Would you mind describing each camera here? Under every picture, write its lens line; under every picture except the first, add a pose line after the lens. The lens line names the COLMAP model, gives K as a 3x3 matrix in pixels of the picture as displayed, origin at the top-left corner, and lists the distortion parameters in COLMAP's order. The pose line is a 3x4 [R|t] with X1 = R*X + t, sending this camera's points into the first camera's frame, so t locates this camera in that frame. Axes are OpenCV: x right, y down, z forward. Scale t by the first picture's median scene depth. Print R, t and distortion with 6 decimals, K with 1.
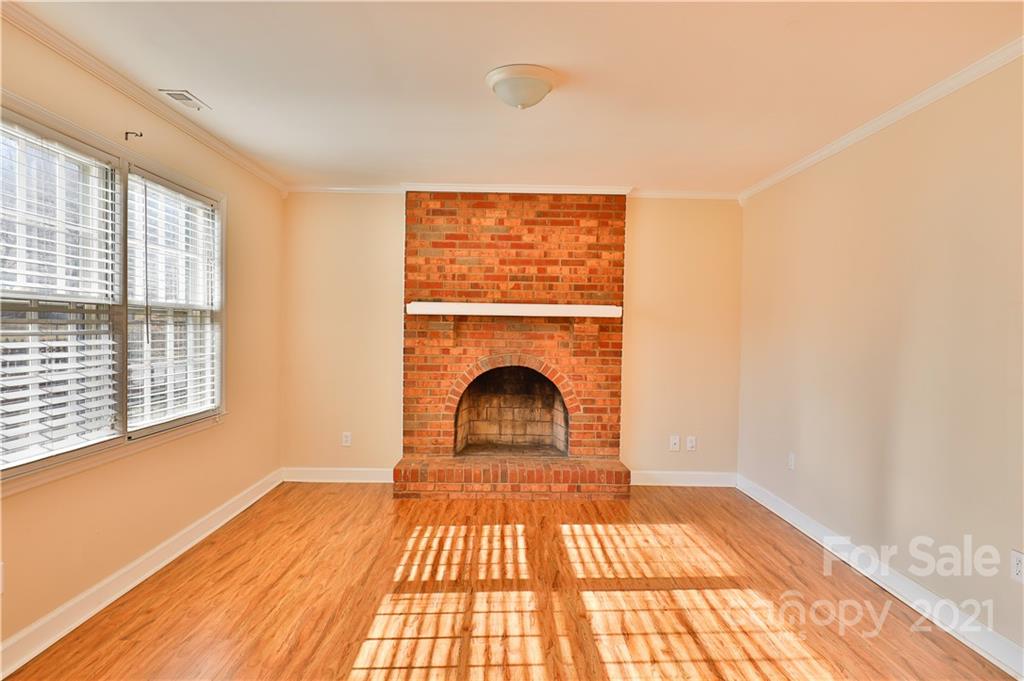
lens RADIAL K [[651.9, 0, 509.5], [0, 651.9, 339.3], [0, 0, 1]] dist [-0.005581, -0.000879]
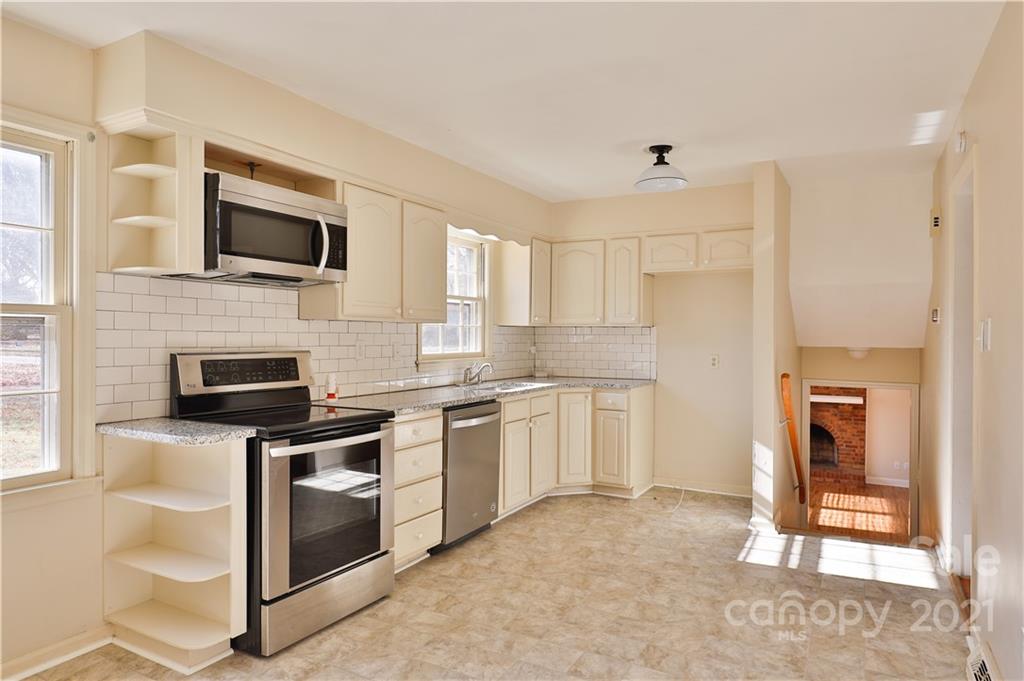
lens RADIAL K [[651.9, 0, 513.1], [0, 651.9, 344.9], [0, 0, 1]] dist [-0.005581, -0.000879]
pose [[0.863333, -0.004917, -0.504611, 0.250608], [-0.001284, 0.999928, -0.011940, -0.194666], [0.504633, 0.010956, 0.863264, -1.386019]]
